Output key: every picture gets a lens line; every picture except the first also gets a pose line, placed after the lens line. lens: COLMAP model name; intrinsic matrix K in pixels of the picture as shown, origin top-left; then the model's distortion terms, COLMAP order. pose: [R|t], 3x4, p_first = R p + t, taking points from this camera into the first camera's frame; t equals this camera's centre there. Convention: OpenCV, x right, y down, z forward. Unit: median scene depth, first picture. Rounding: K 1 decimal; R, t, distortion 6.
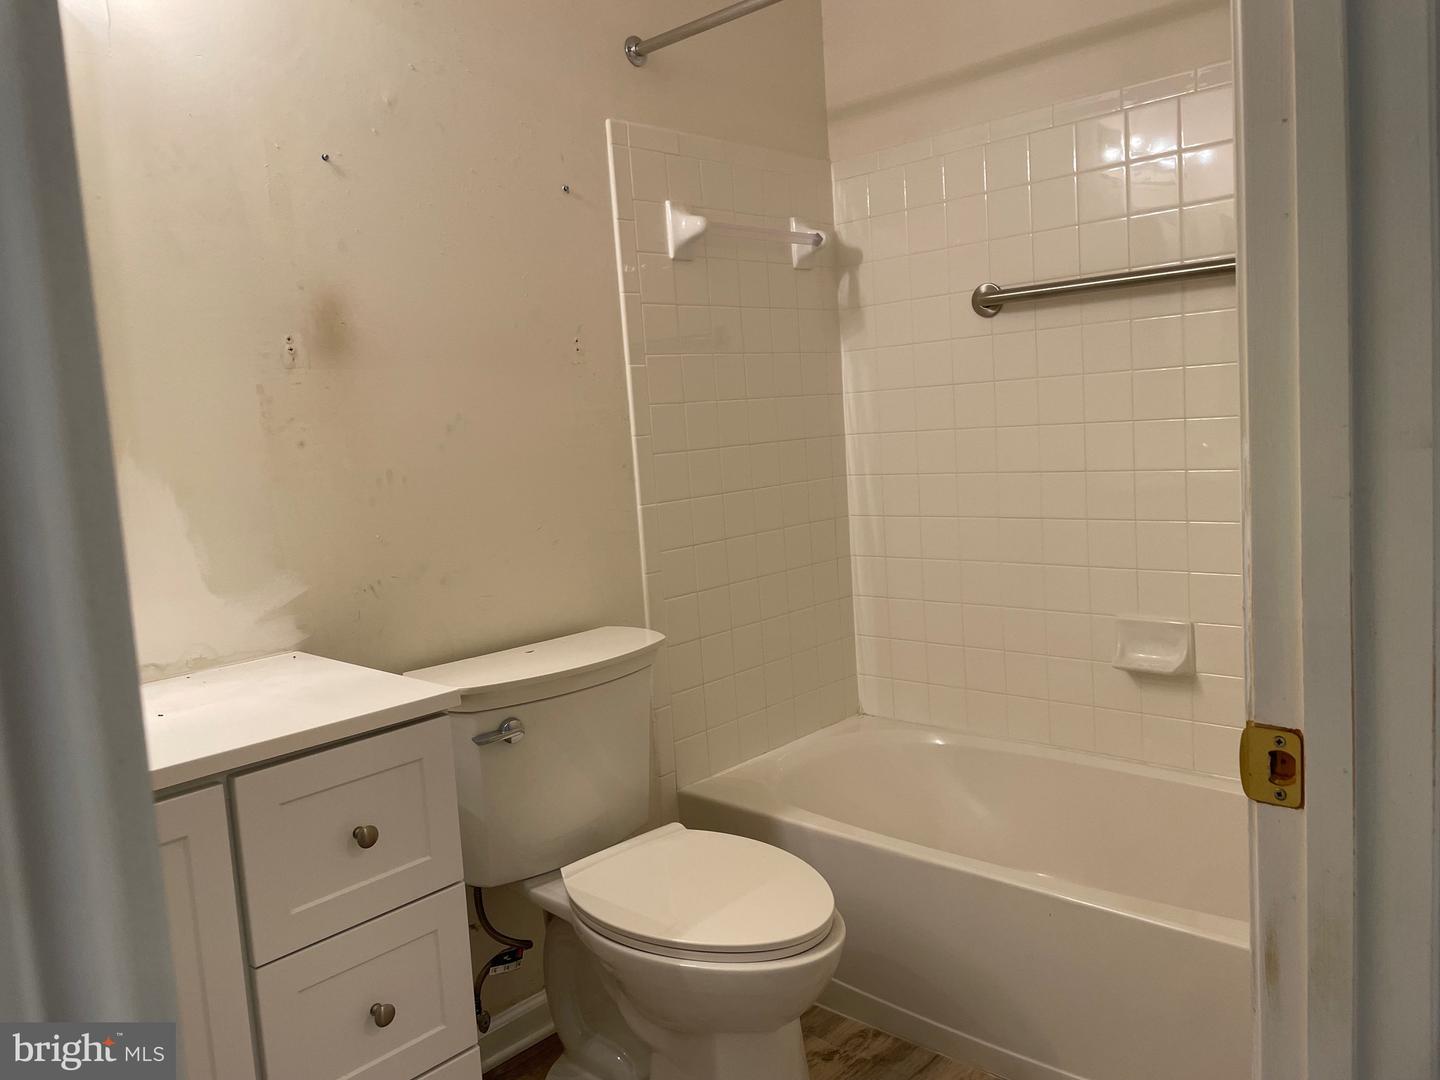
lens RADIAL K [[1093.0, 0, 707.5], [0, 1093.0, 530.7], [0, 0, 1]] dist [0.093212, -0.118893]
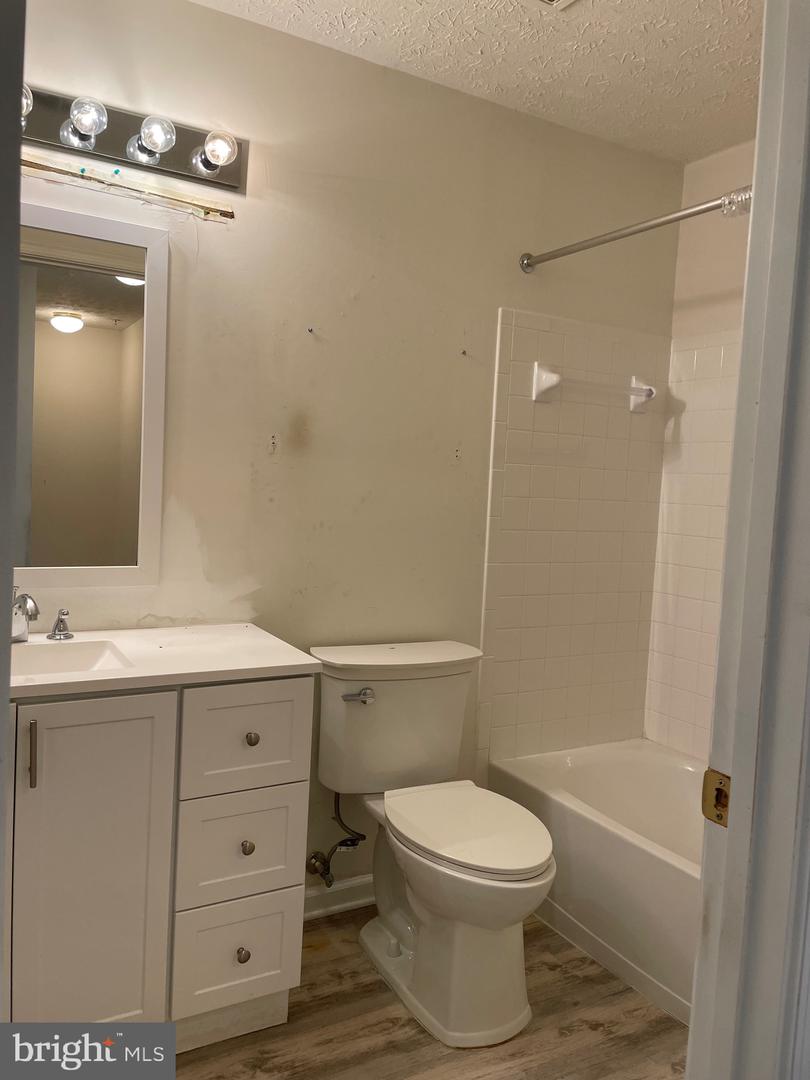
lens RADIAL K [[819.7, 0, 396.0], [0, 819.7, 533.6], [0, 0, 1]] dist [0.093212, -0.118893]
pose [[0.951699, 0.133833, -0.276329, 0.126823], [-0.144173, 0.989400, -0.017350, -0.026945], [0.271078, 0.056351, 0.960906, -0.104633]]
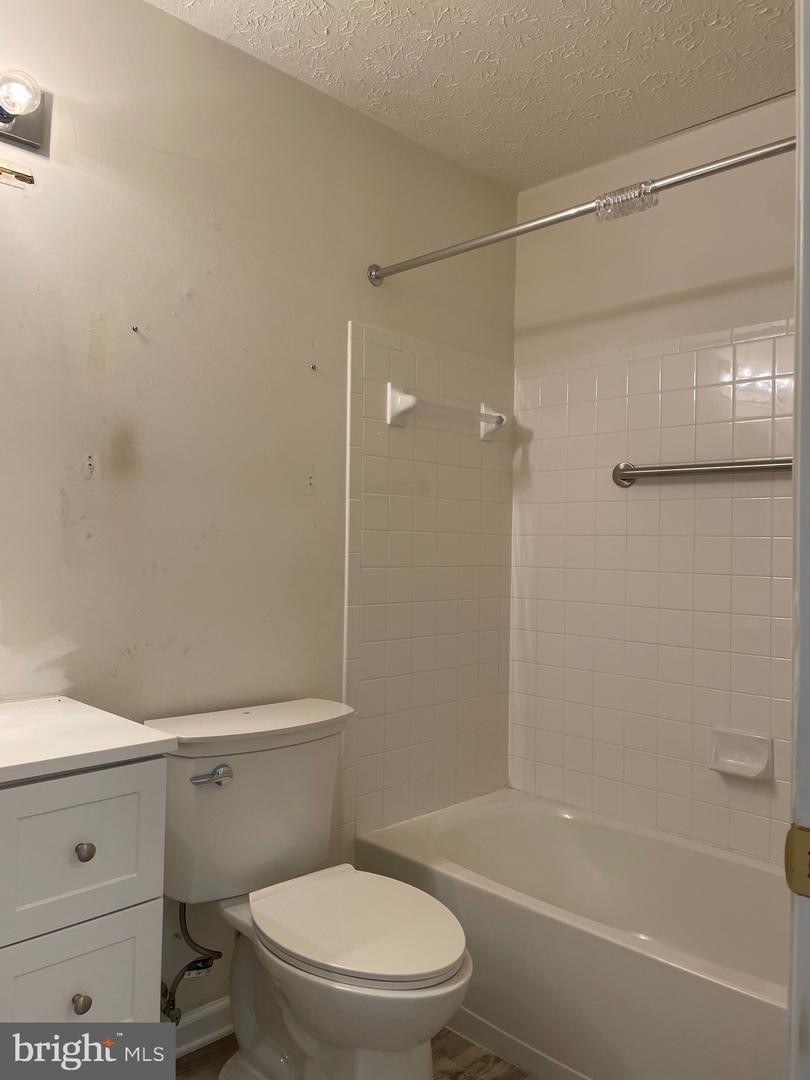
lens RADIAL K [[819.7, 0, 402.8], [0, 819.7, 534.4], [0, 0, 1]] dist [0.093212, -0.118893]
pose [[0.996007, 0.085225, -0.026602, 0.024040], [-0.087792, 0.989097, -0.118238, 0.002504], [0.016235, 0.120101, 0.992629, 0.023491]]
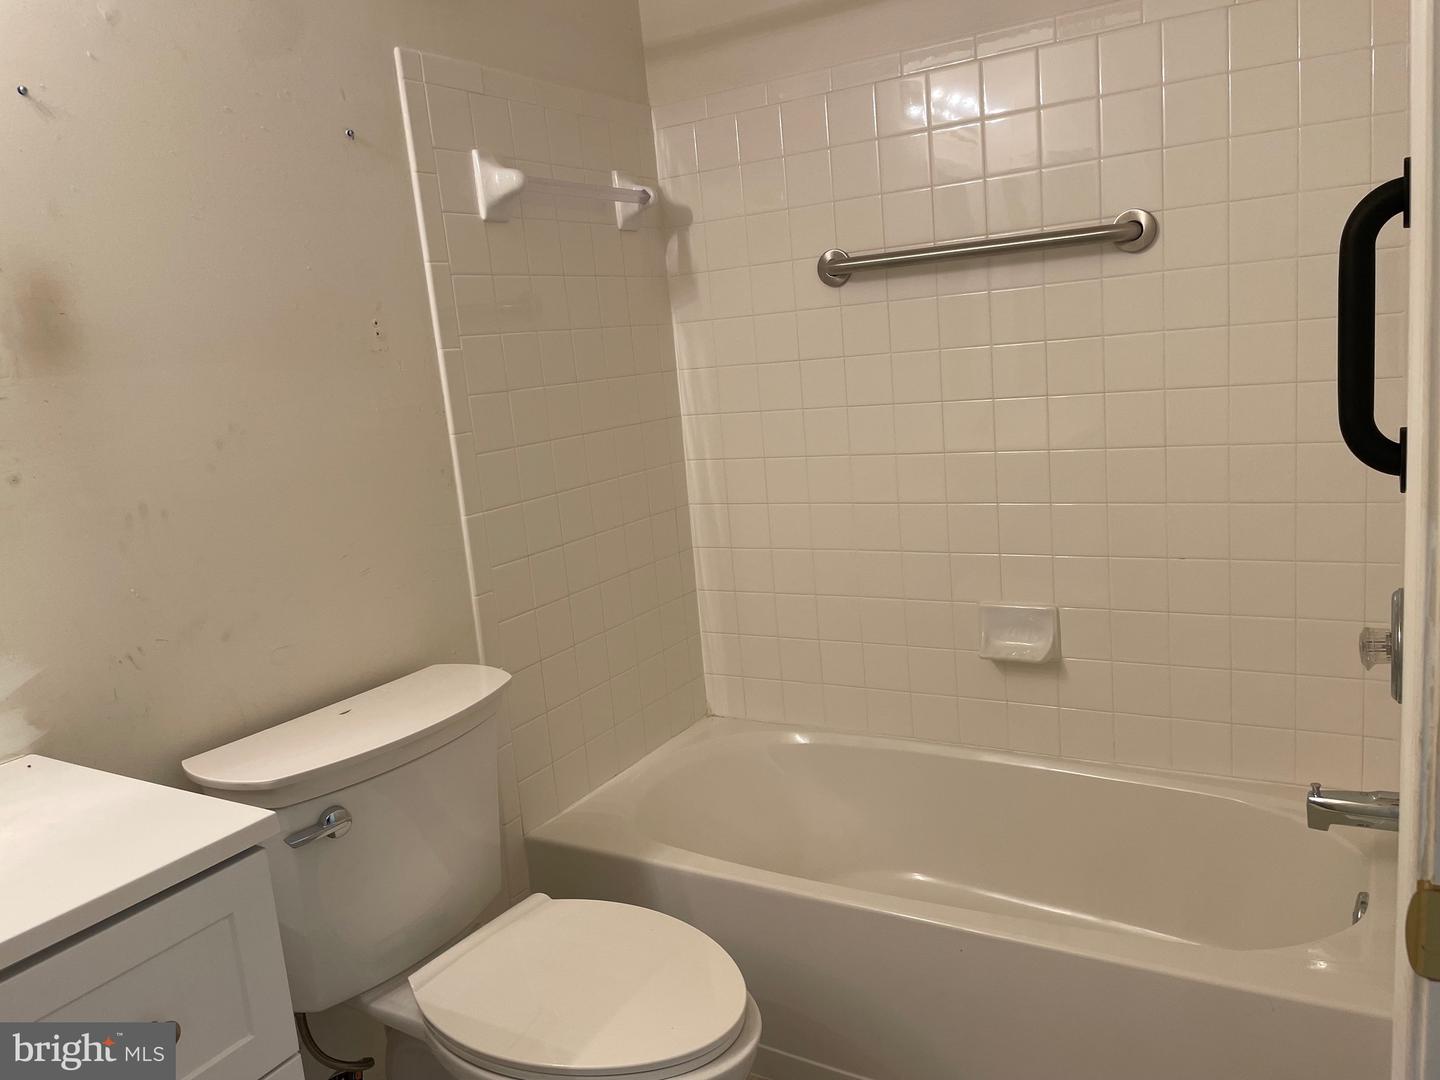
lens RADIAL K [[1093.0, 0, 719.9], [0, 1093.0, 540.5], [0, 0, 1]] dist [0.093212, -0.118893]
pose [[0.975398, -0.058056, 0.212670, -0.052729], [0.045731, 0.997001, 0.062426, -0.050276], [-0.215656, -0.051165, 0.975128, 0.131934]]
